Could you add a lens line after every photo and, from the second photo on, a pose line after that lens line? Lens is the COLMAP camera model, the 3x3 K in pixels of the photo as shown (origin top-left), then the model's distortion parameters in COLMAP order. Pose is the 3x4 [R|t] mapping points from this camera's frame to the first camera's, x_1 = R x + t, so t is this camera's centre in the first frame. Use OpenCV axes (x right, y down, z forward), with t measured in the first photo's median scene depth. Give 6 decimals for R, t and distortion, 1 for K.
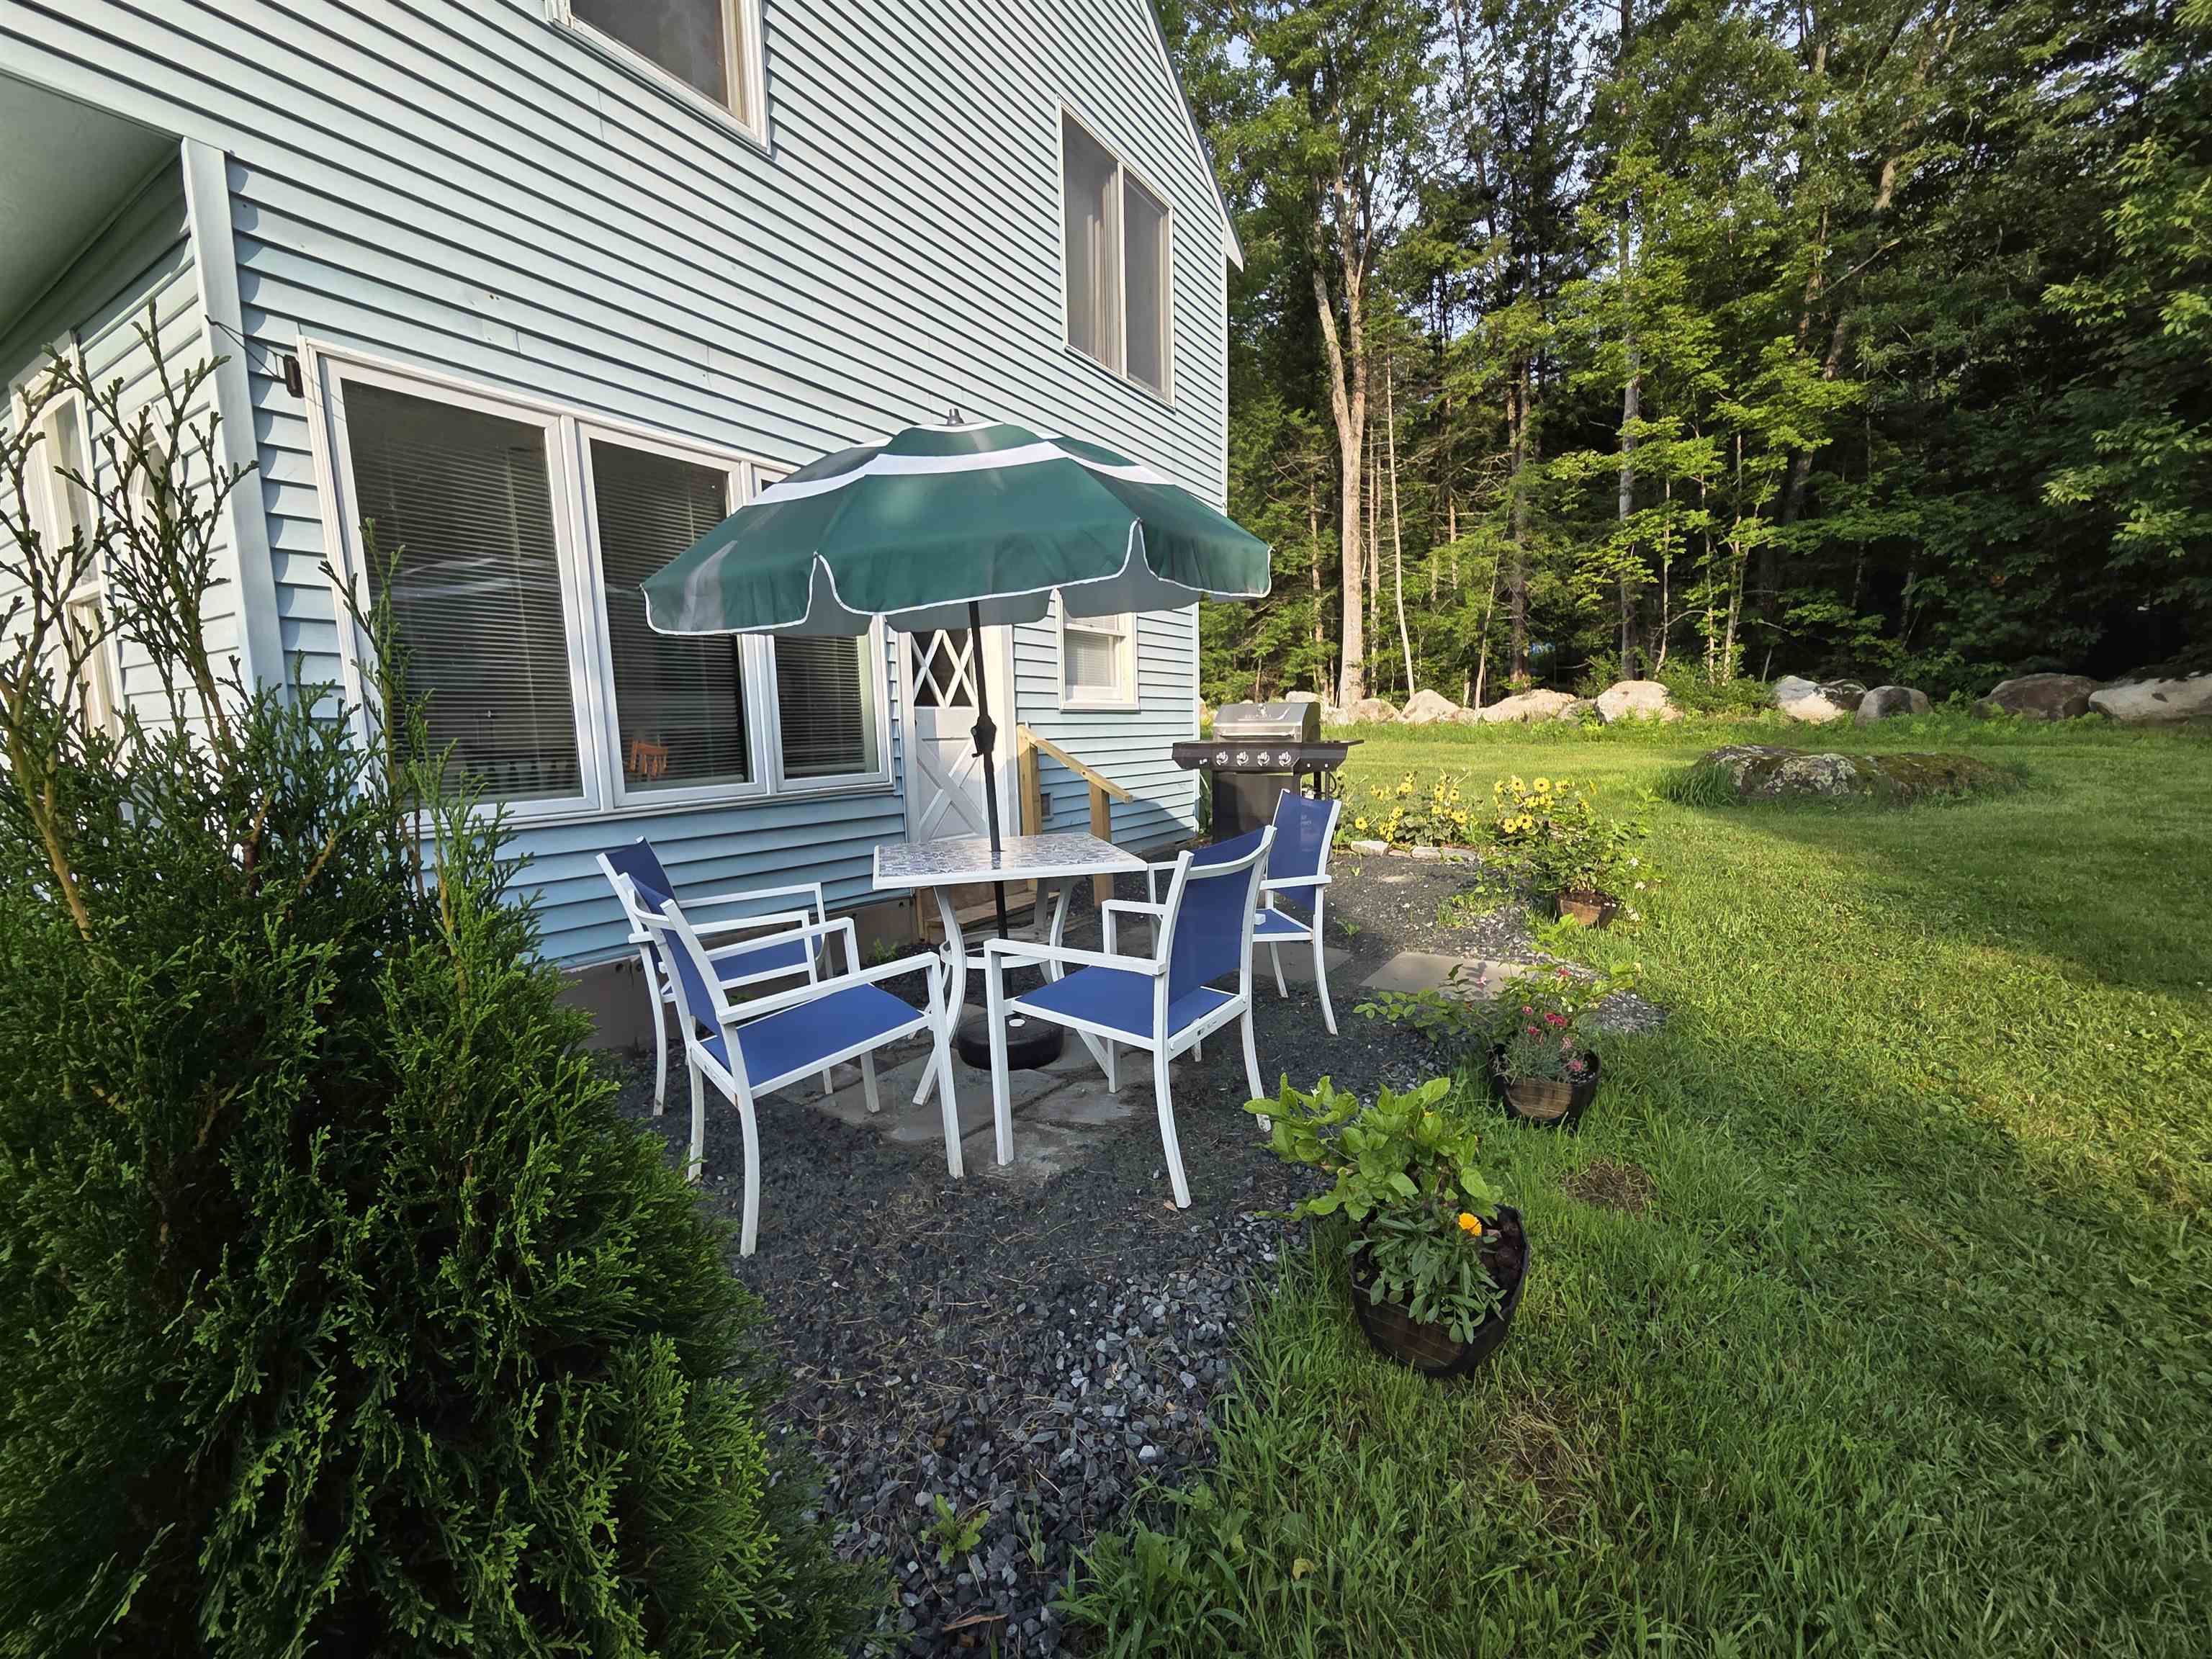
lens RADIAL K [[905.5, 0, 1114.7], [0, 905.5, 813.3], [0, 0, 1]] dist [0.003361, 0.000022]
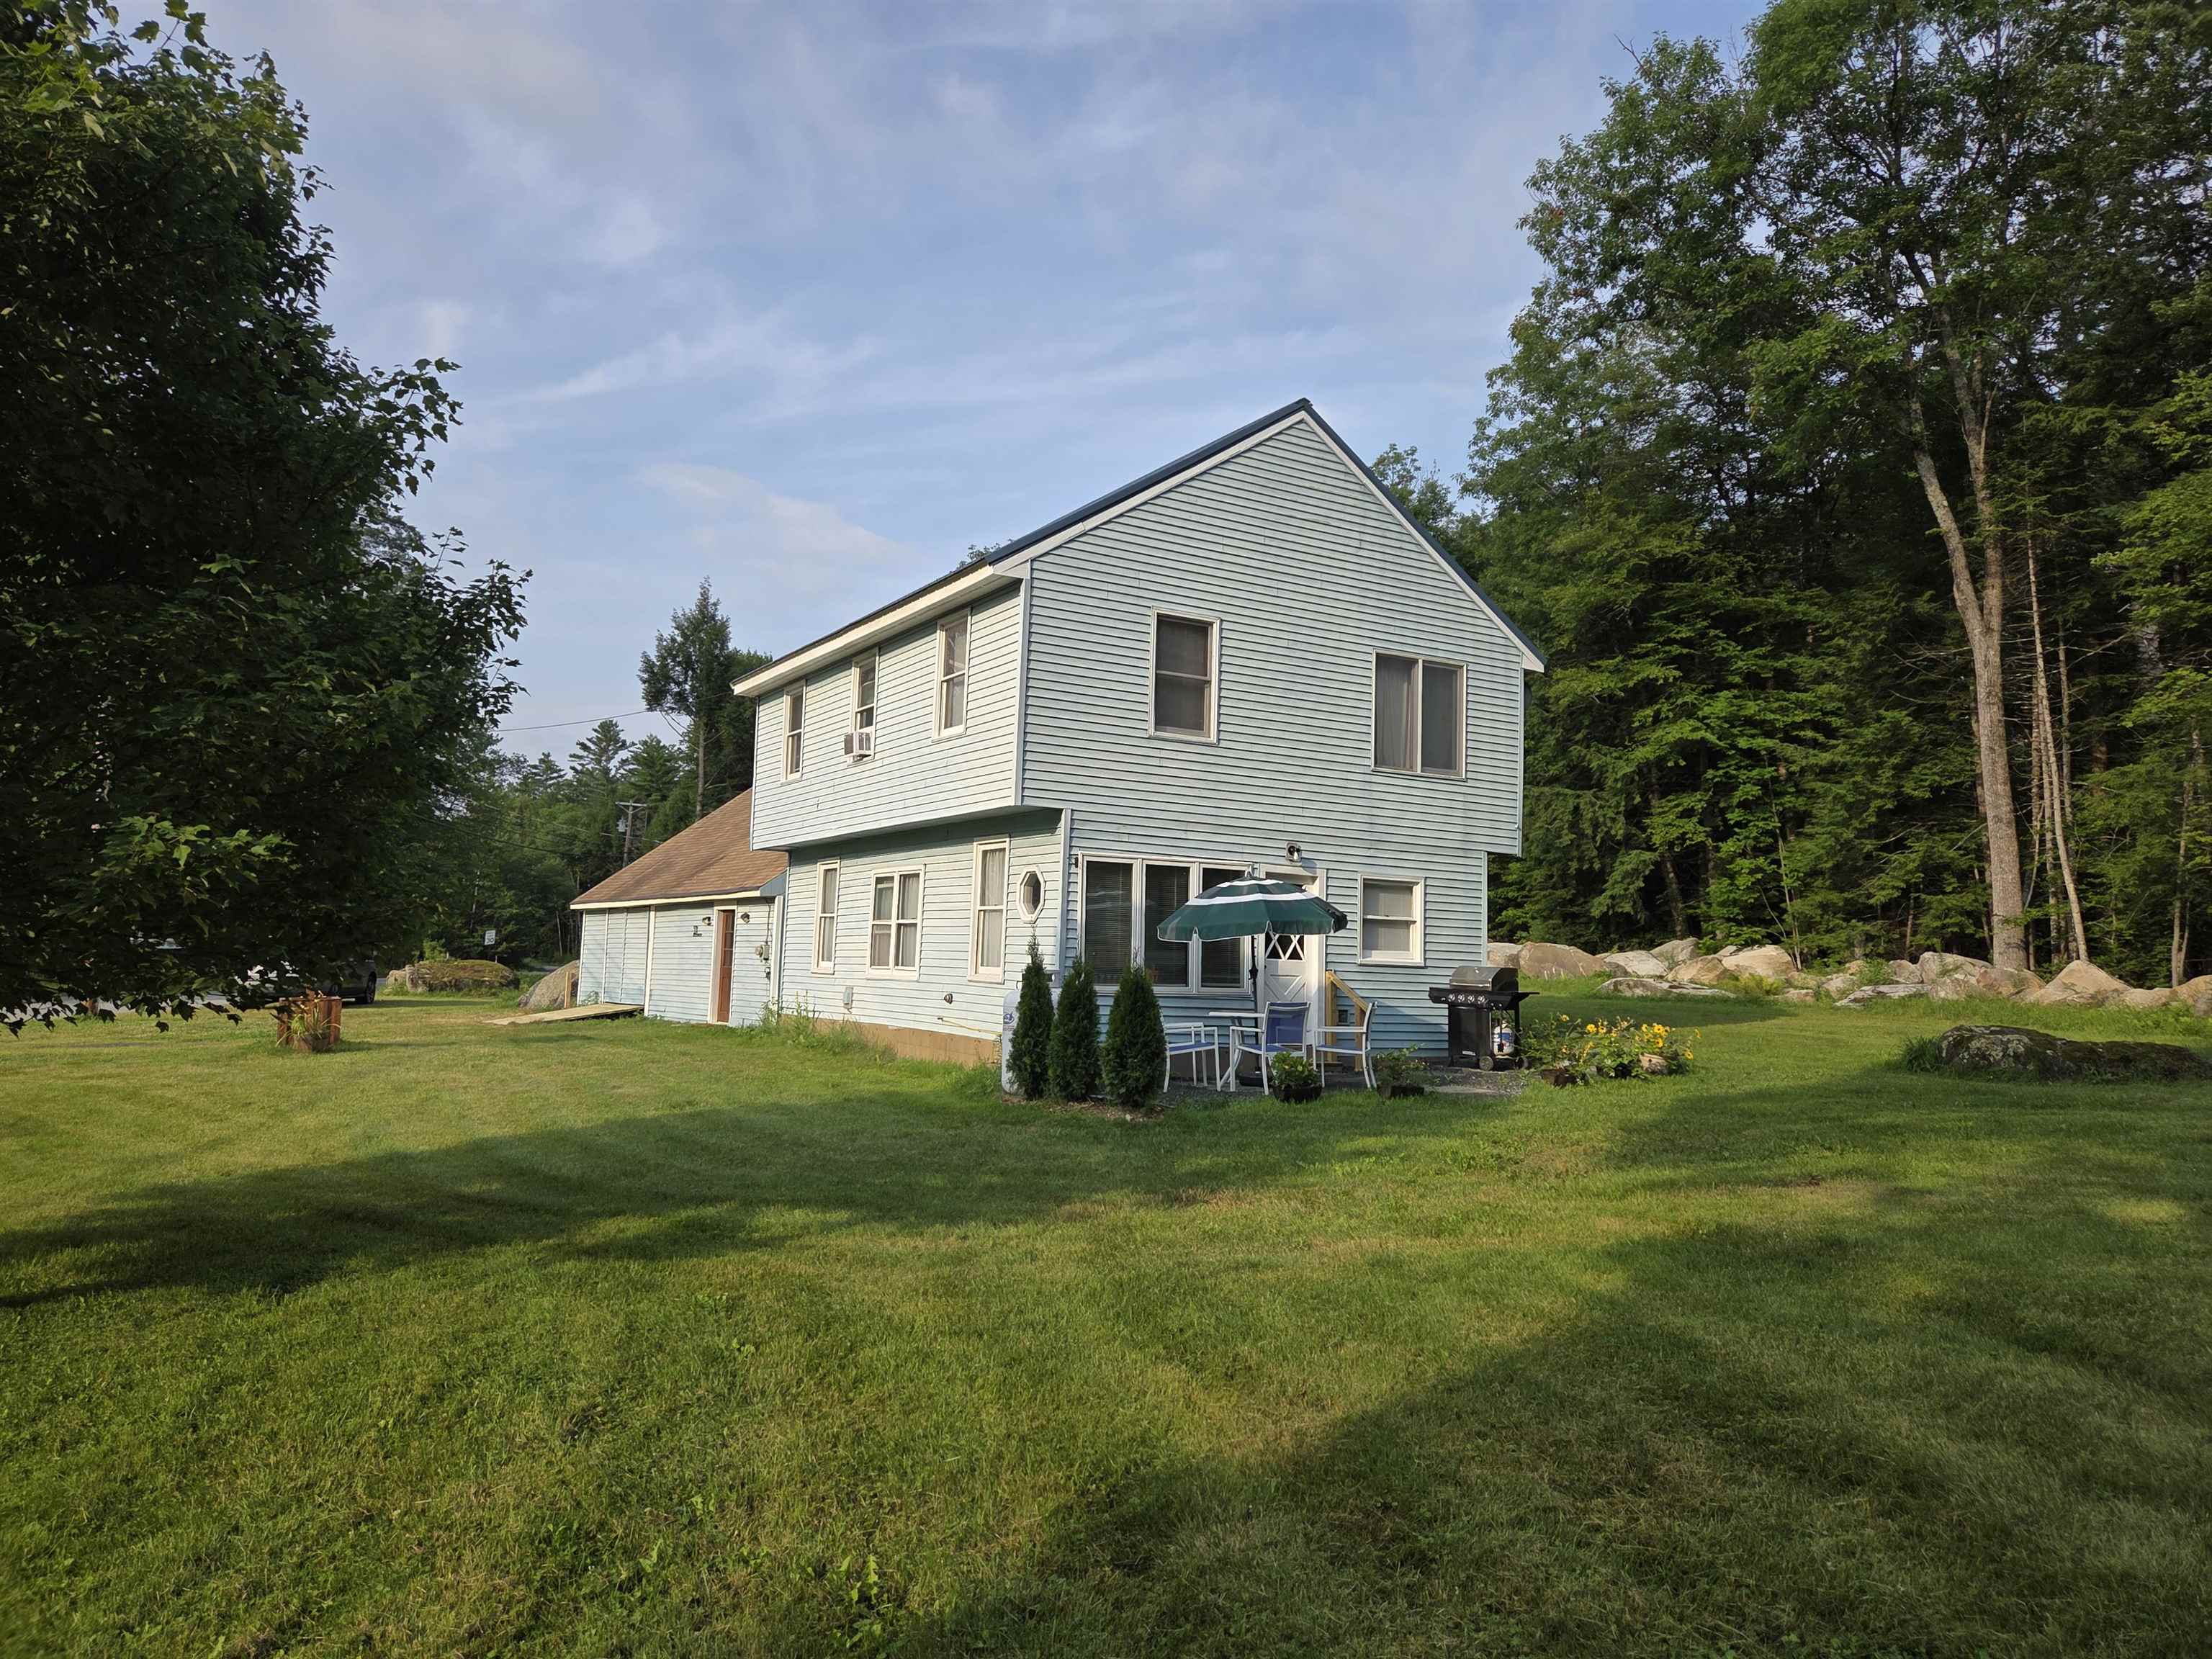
lens RADIAL K [[1492.3, 0, 1104.1], [0, 1492.3, 823.0], [0, 0, 1]] dist [0.013171, 0.001676]
pose [[0.875299, 0.010823, -0.483461, 0.314829], [-0.101860, 0.981446, -0.162445, 0.048762], [0.472733, 0.191434, 0.860161, -0.624006]]
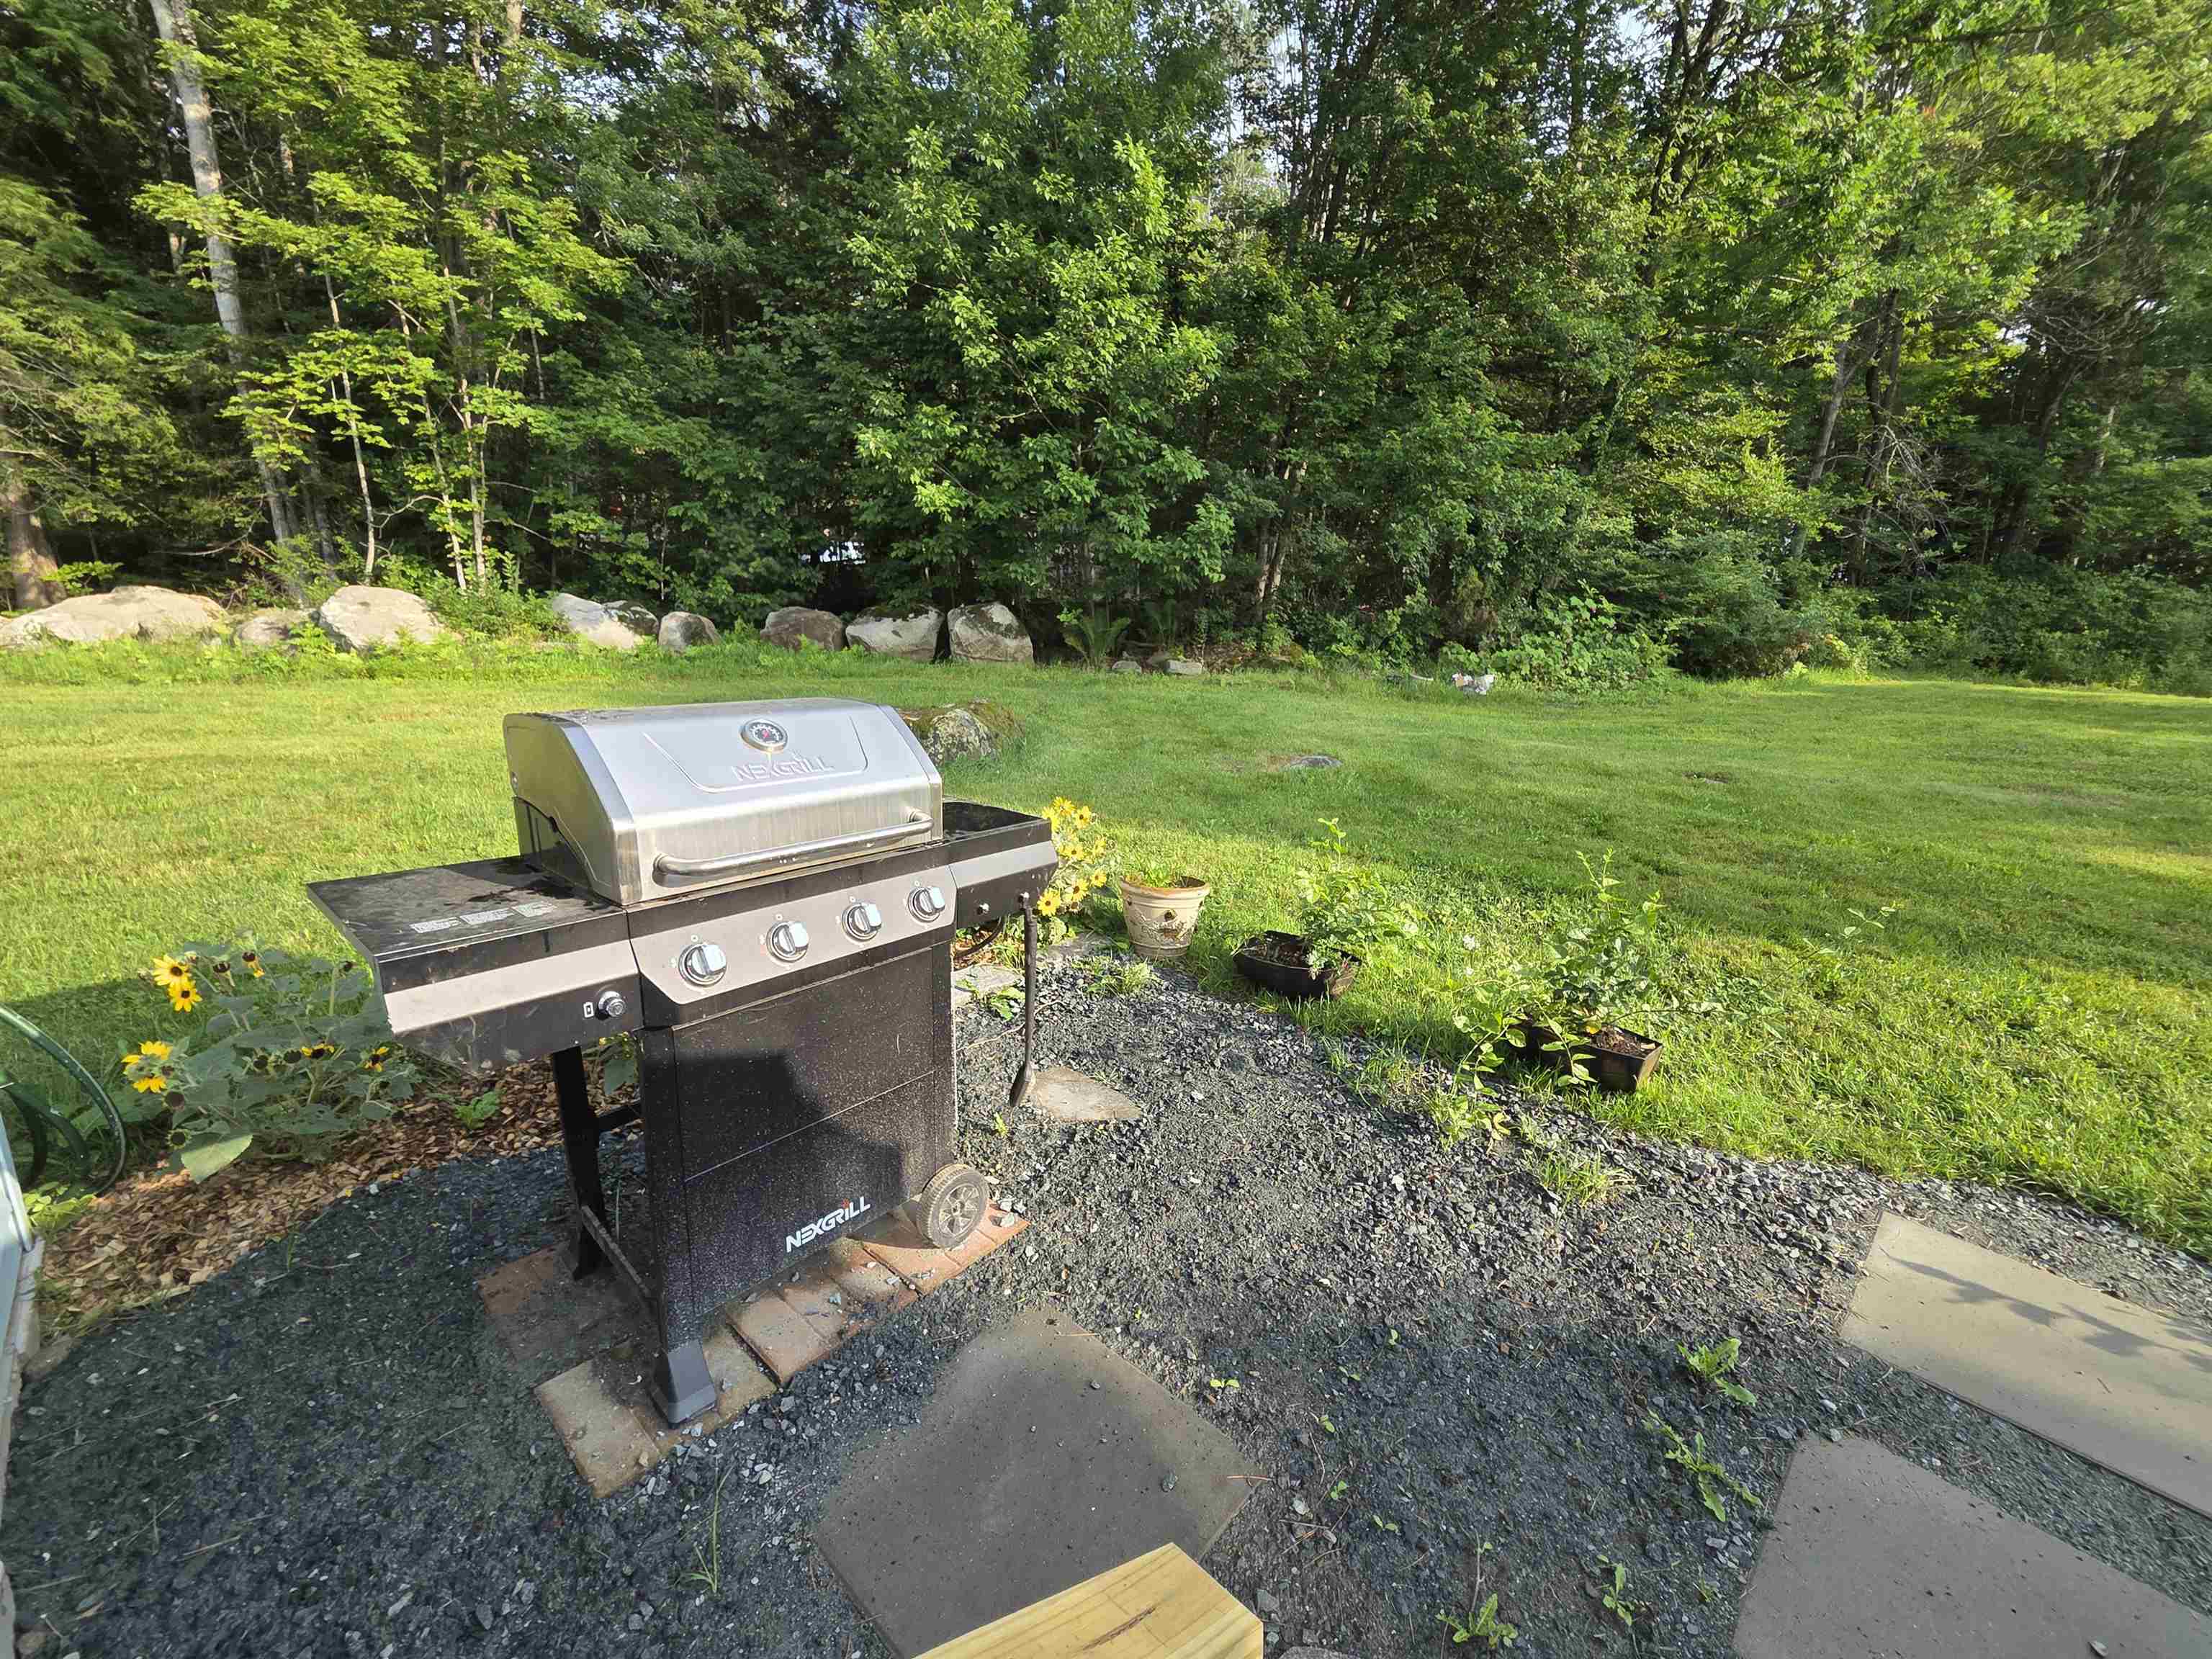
lens RADIAL K [[905.5, 0, 1109.8], [0, 905.5, 815.1], [0, 0, 1]] dist [0.003361, 0.000022]
pose [[0.200722, -0.180251, 0.962923, -0.024211], [0.080956, 0.982617, 0.167062, -0.053483], [-0.976297, 0.044421, 0.211826, 0.368848]]
